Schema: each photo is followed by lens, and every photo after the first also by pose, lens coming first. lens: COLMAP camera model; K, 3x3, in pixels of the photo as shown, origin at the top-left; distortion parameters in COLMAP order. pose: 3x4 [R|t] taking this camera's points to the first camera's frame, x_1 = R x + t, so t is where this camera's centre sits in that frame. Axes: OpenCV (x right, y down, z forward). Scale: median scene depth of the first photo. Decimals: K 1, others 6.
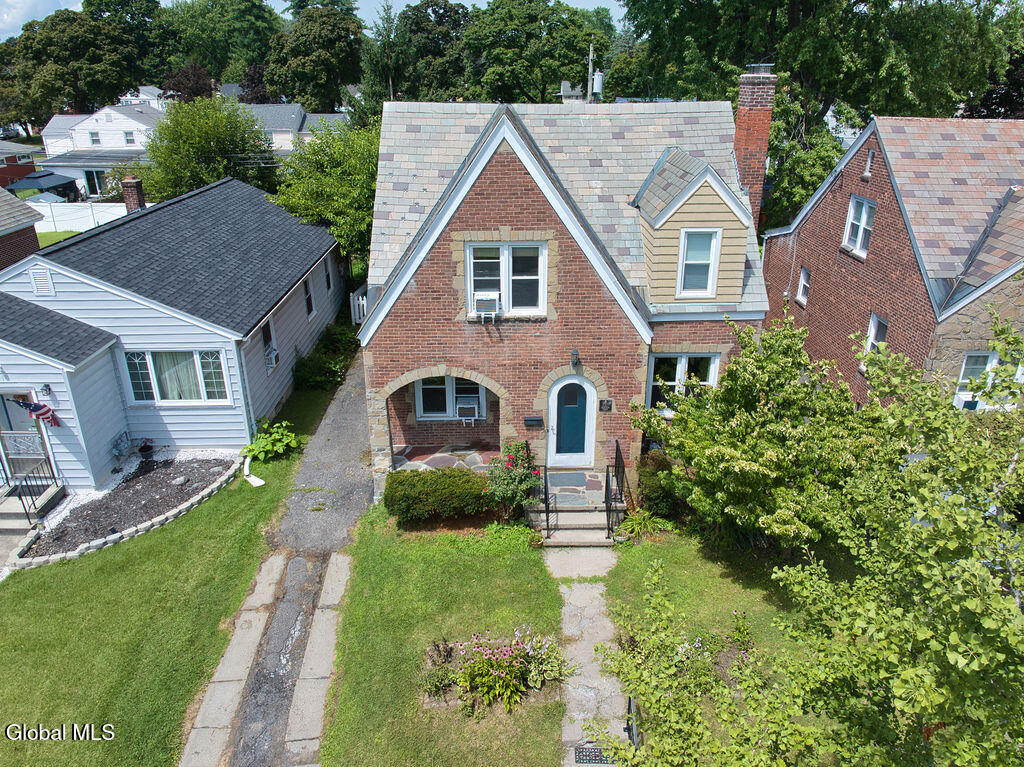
lens RADIAL K [[732.1, 0, 512.1], [0, 732.1, 378.5], [0, 0, 1]] dist [0.002283, -0.018442]
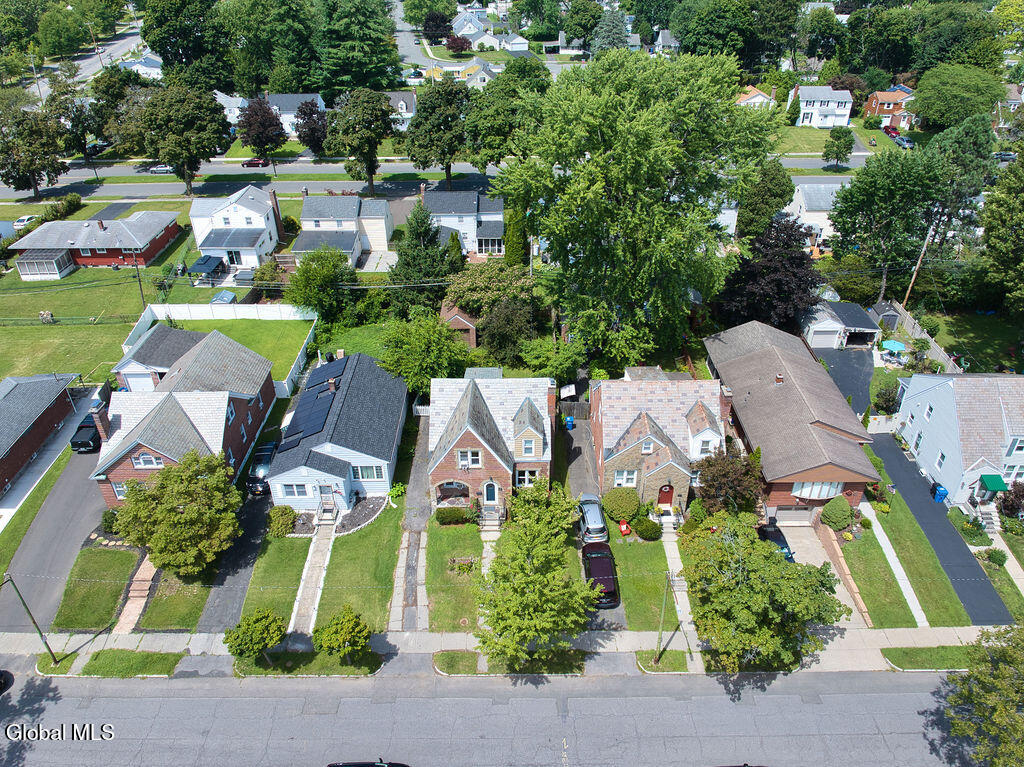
lens RADIAL K [[732.1, 0, 513.5], [0, 732.1, 385.1], [0, 0, 1]] dist [0.002283, -0.018442]
pose [[0.999873, 0.005888, -0.014822, 0.241948], [-0.003109, 0.983487, 0.180954, -1.072880], [0.015643, -0.180885, 0.983380, -2.288841]]
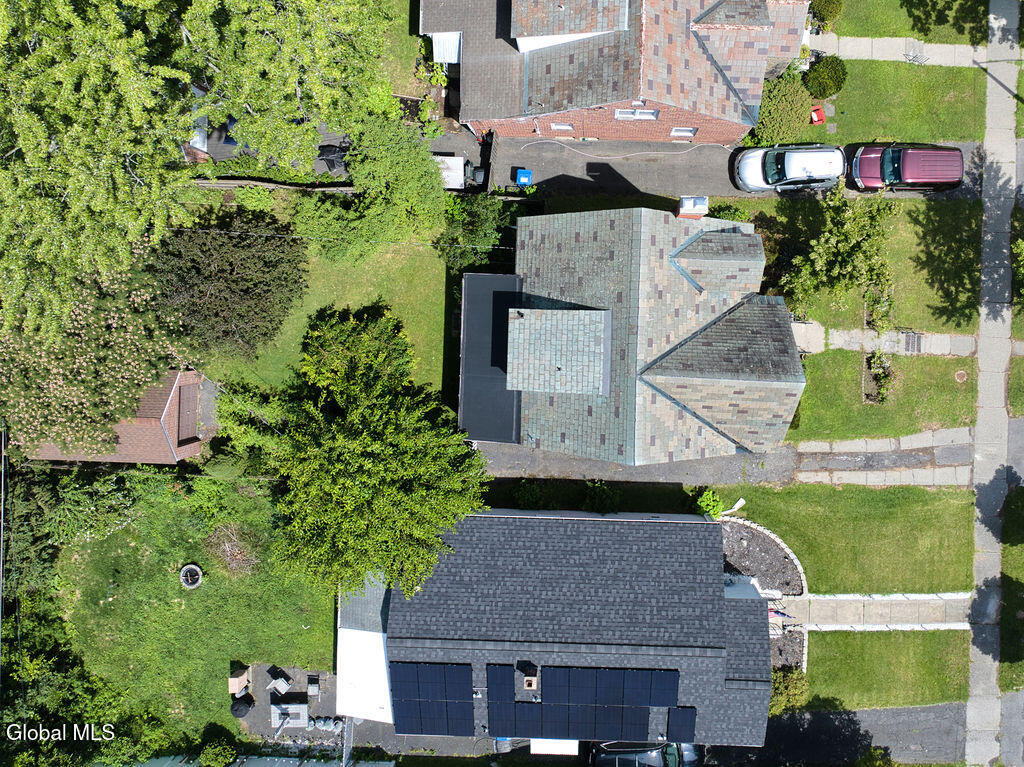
lens RADIAL K [[732.1, 0, 512.5], [0, 732.1, 378.8], [0, 0, 1]] dist [0.002283, -0.018442]
pose [[0.037097, -0.999300, 0.004884, -0.071386], [0.415079, 0.019855, 0.909568, -1.997667], [-0.909029, -0.031715, 0.415525, 0.849661]]
